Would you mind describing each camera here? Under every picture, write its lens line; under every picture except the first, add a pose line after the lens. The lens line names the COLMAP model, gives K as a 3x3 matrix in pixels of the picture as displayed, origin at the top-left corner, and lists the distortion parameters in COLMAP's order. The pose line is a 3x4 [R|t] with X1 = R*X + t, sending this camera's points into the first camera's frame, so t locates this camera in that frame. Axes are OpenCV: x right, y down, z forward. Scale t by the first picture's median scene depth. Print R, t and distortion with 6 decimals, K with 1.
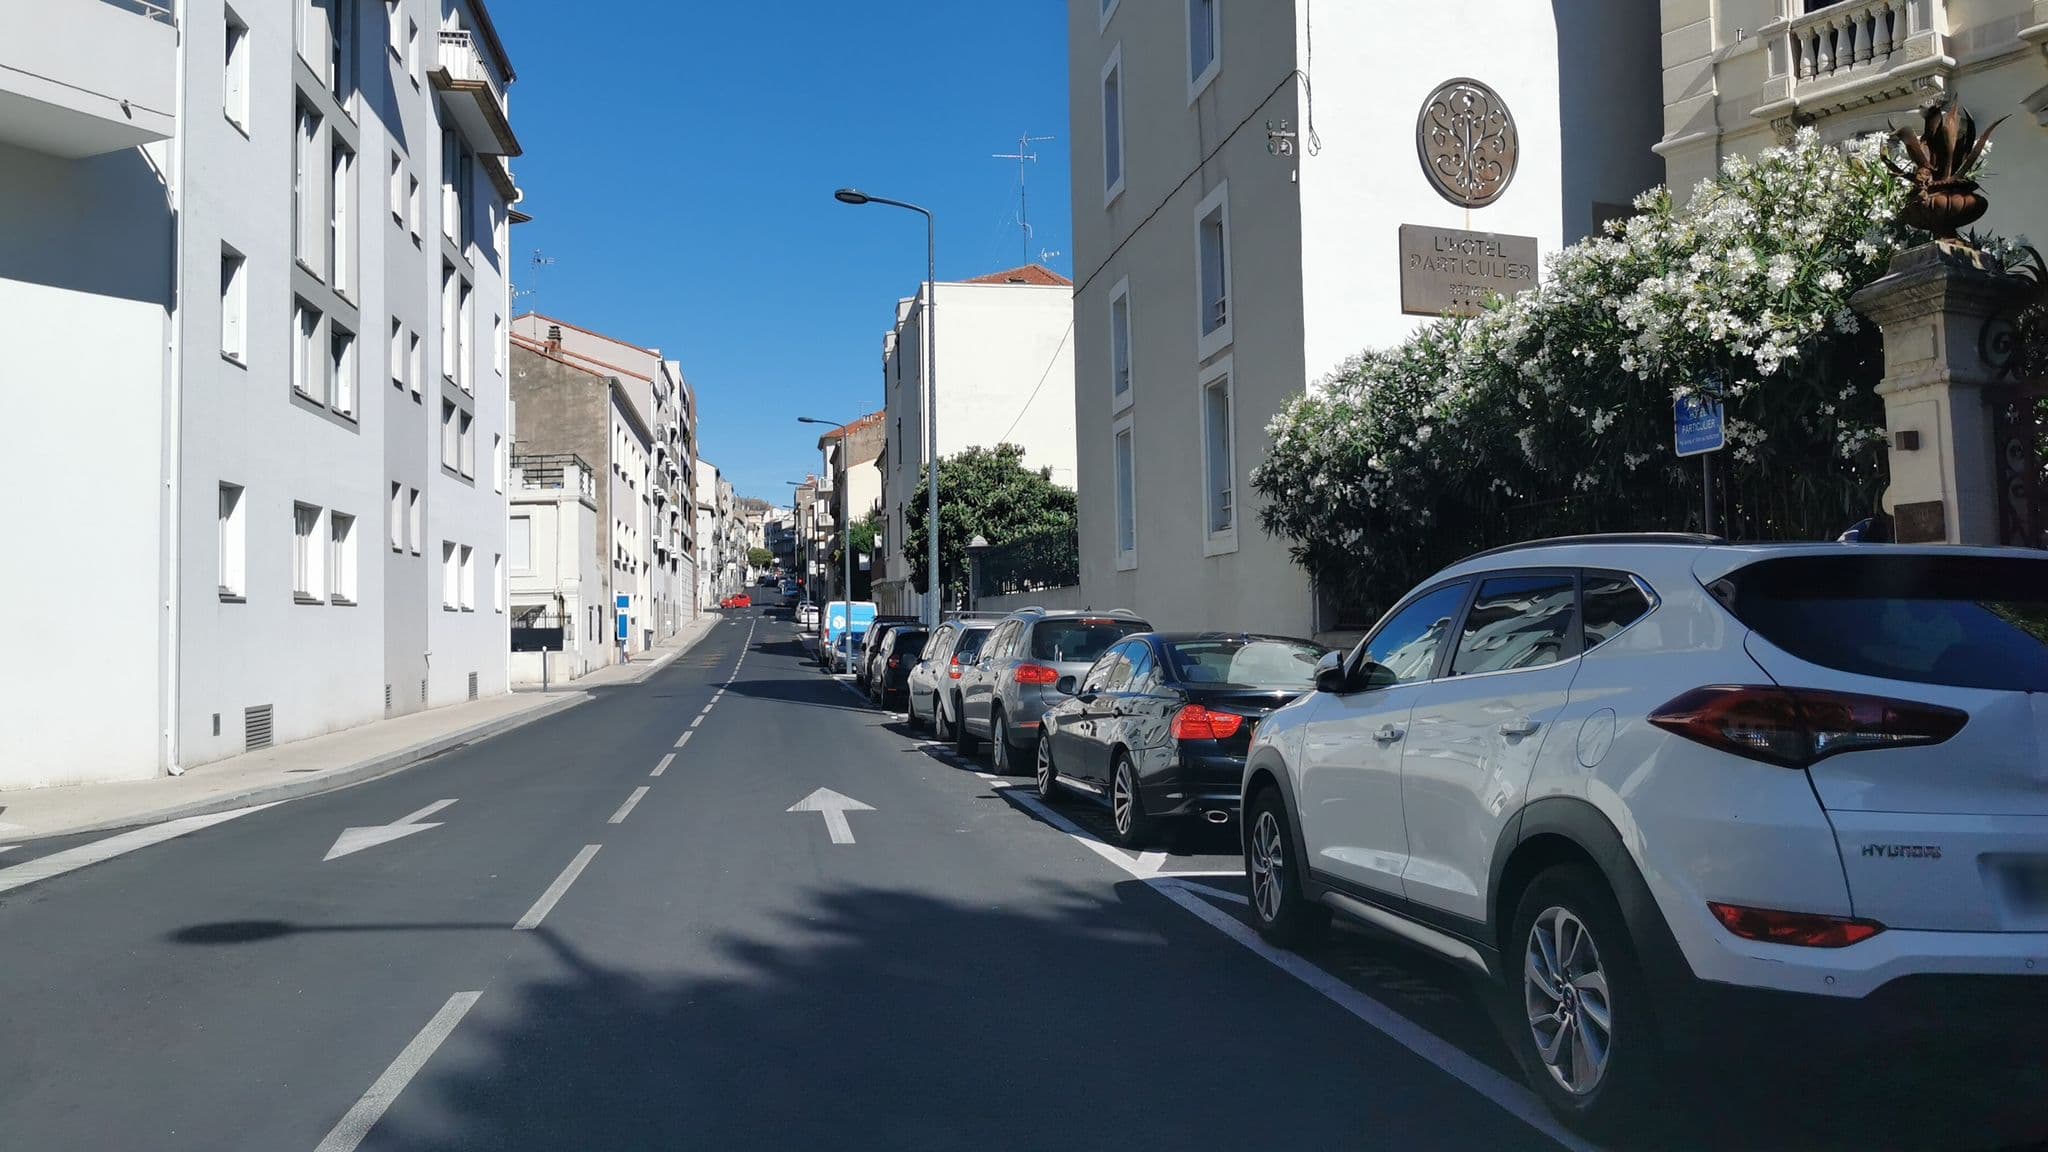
lens RADIAL K [[1403.9, 0, 1007.5], [0, 1403.9, 569.4], [0, 0, 1]] dist [0.036915, 0.001342]
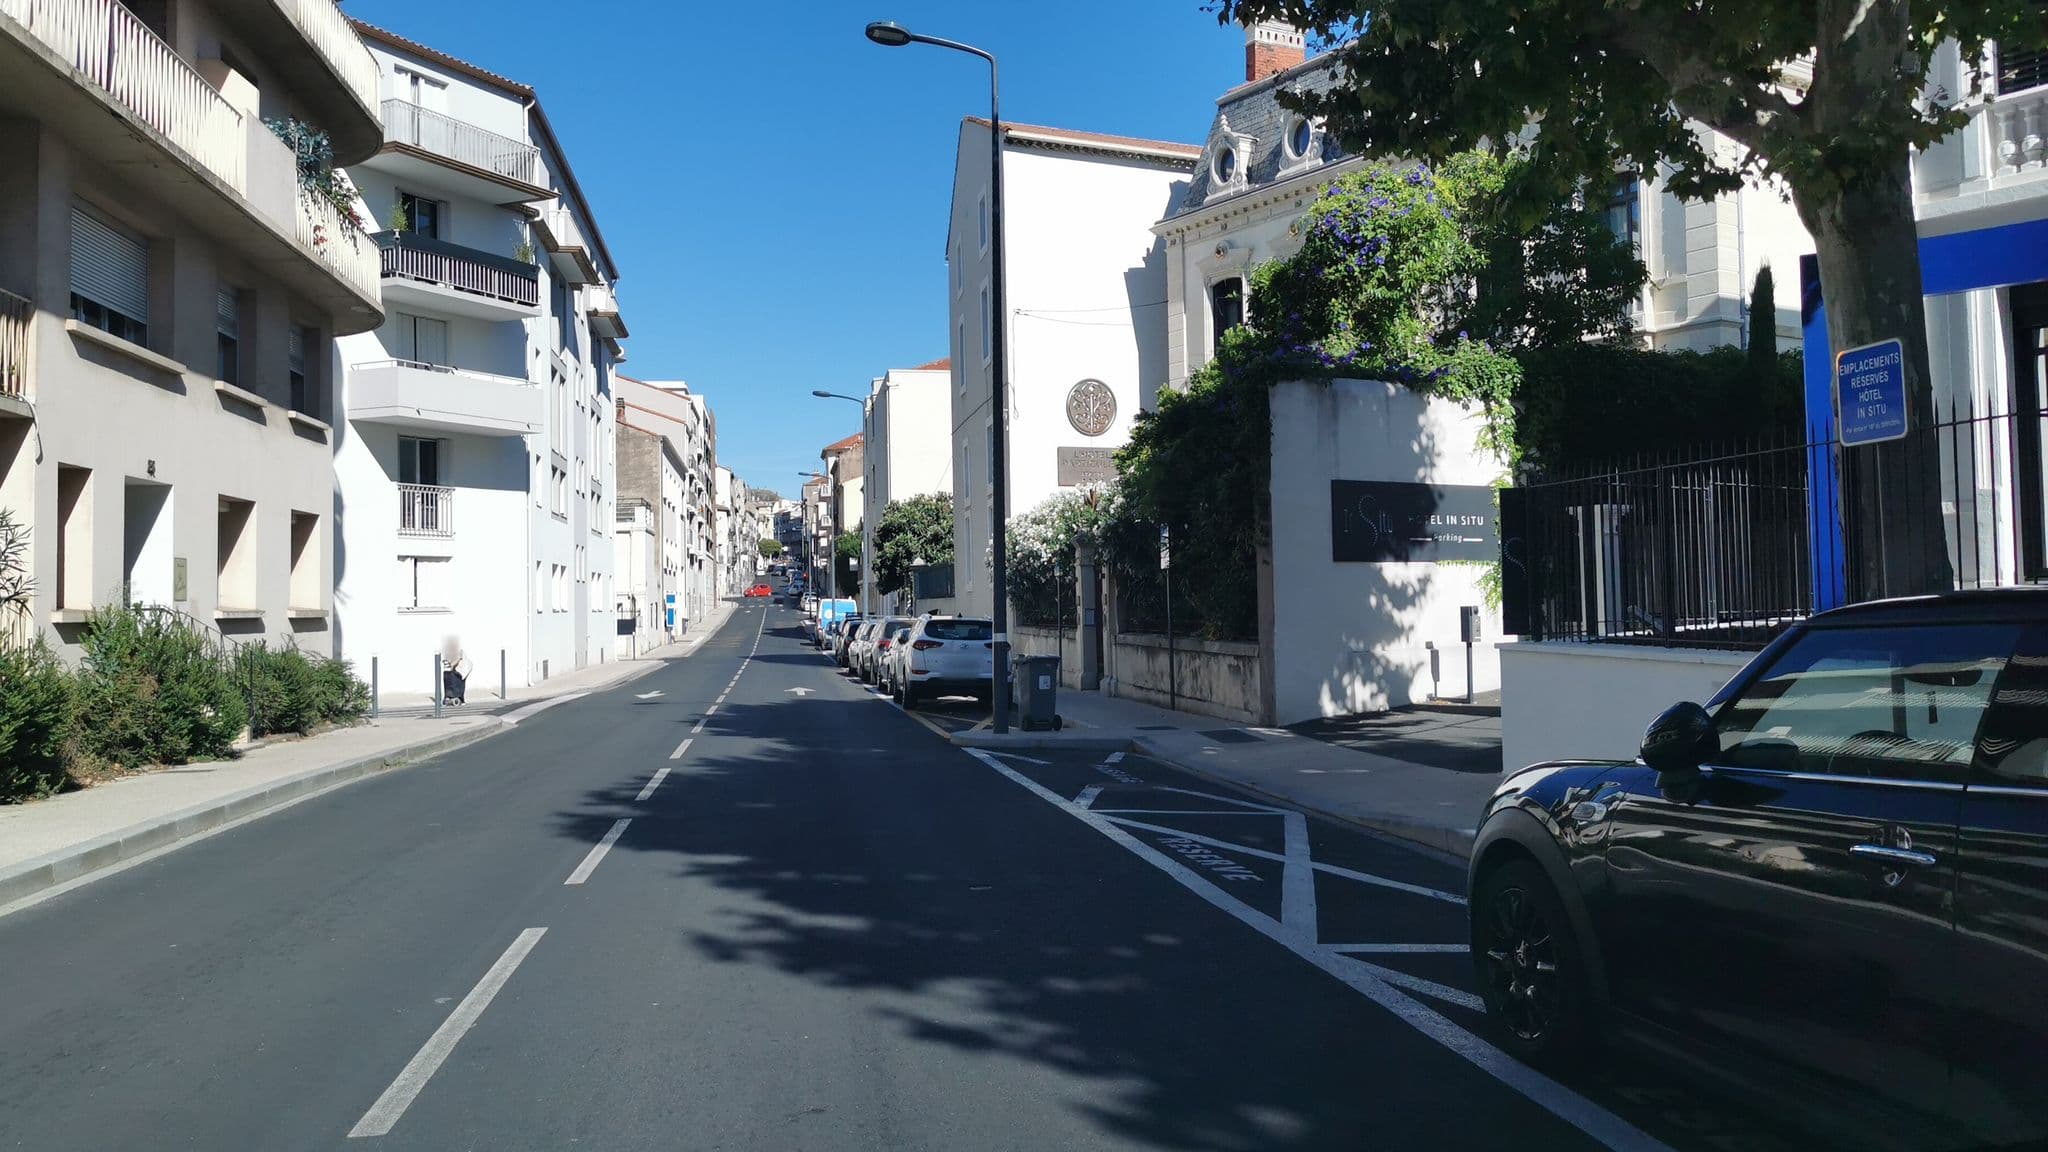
lens RADIAL K [[1403.9, 0, 1040.7], [0, 1403.9, 575.0], [0, 0, 1]] dist [0.036915, 0.001342]
pose [[0.999863, 0.000865, 0.016533, 0.045058], [-0.001126, 0.999875, 0.015764, -0.015584], [-0.016517, -0.015781, 0.999739, -0.264524]]
